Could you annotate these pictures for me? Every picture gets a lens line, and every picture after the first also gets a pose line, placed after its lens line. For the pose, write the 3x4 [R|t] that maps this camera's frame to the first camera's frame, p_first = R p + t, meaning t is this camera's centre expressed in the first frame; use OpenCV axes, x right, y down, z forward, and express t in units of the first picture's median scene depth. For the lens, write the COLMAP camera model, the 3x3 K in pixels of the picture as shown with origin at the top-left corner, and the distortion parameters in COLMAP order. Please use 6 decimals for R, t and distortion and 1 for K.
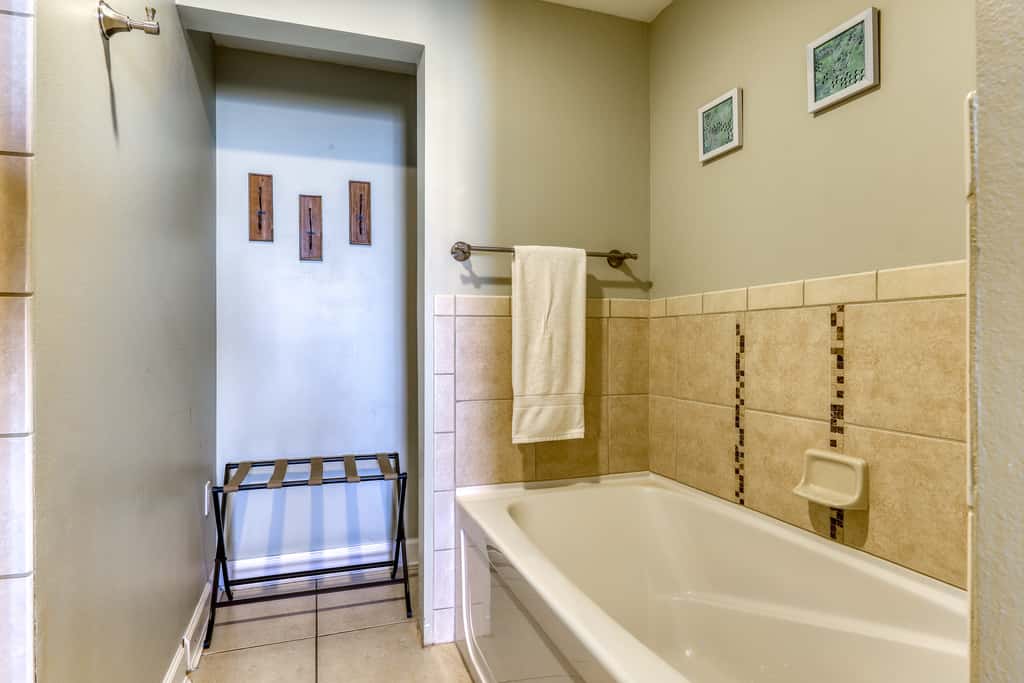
lens RADIAL K [[580.7, 0, 512.8], [0, 580.7, 340.4], [0, 0, 1]] dist [0.004378, 0.001108]
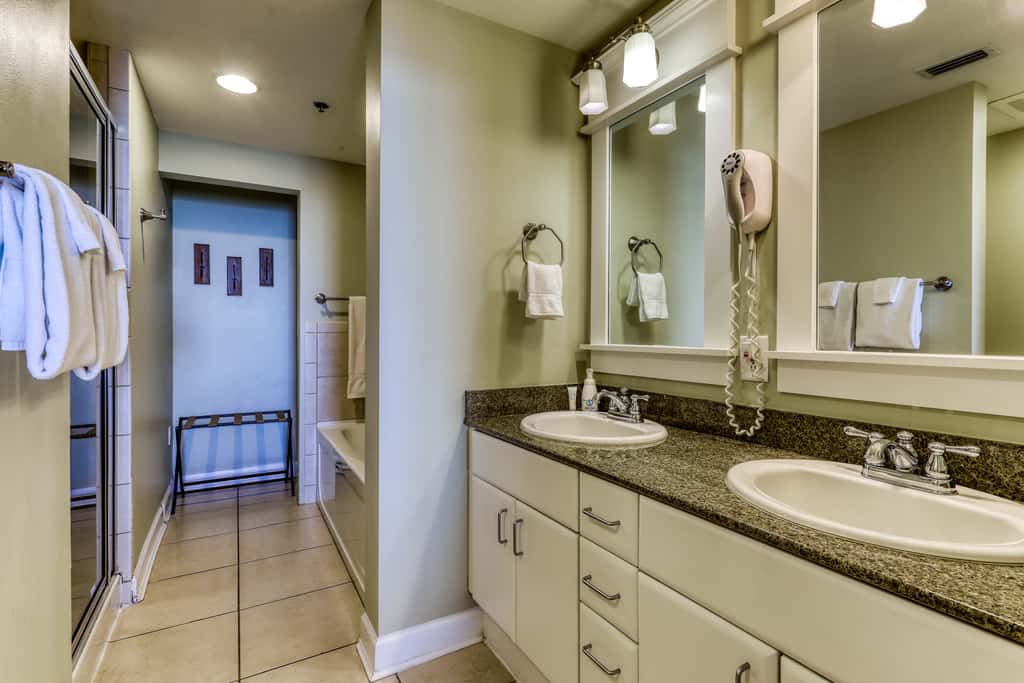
lens RADIAL K [[487.2, 0, 512.6], [0, 487.2, 334.6], [0, 0, 1]] dist [-0.001297, -0.000018]
pose [[0.982437, 0.003130, 0.186570, 0.207514], [-0.003906, 0.999985, 0.003791, -0.039448], [-0.186556, -0.004453, 0.982434, -0.614934]]
